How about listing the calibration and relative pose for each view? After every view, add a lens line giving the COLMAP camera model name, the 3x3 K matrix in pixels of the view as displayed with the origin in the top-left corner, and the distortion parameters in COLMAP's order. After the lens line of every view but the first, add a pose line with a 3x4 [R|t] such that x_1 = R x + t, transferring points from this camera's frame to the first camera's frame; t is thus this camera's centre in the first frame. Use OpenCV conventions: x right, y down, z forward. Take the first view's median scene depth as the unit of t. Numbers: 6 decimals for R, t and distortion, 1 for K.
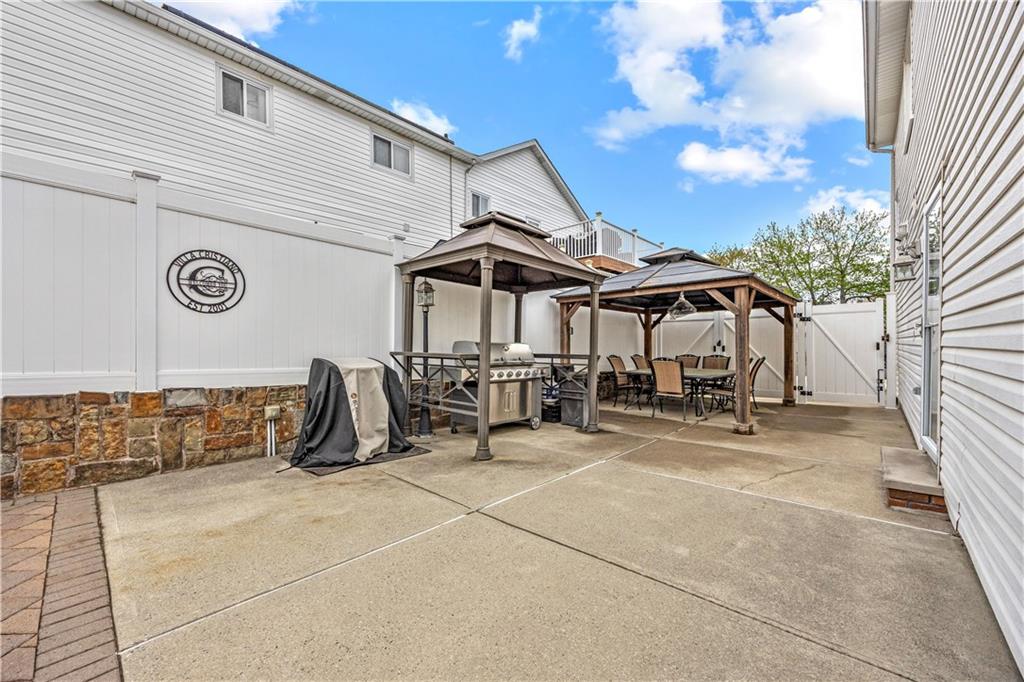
lens RADIAL K [[393.9, 0, 512.4], [0, 393.9, 343.3], [0, 0, 1]] dist [-0.000450, -0.000277]
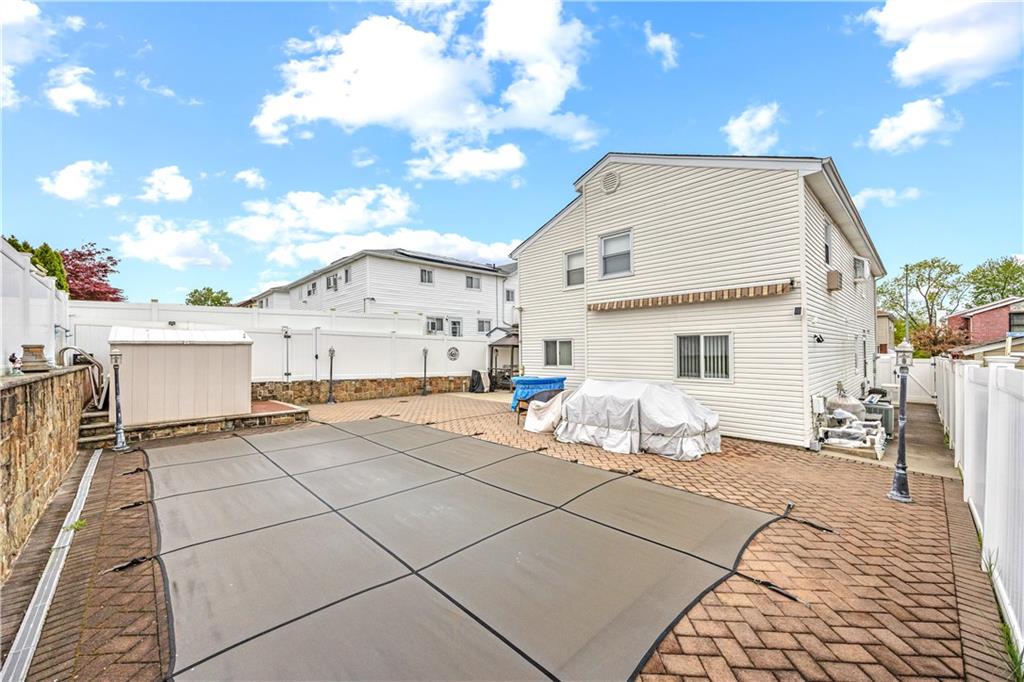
lens RADIAL K [[393.9, 0, 513.8], [0, 393.9, 346.0], [0, 0, 1]] dist [-0.000450, -0.000277]
pose [[0.997356, -0.003853, -0.072573, 0.262400], [0.003107, 0.999941, -0.010392, -0.174660], [0.072608, 0.010139, 0.997309, -3.246718]]
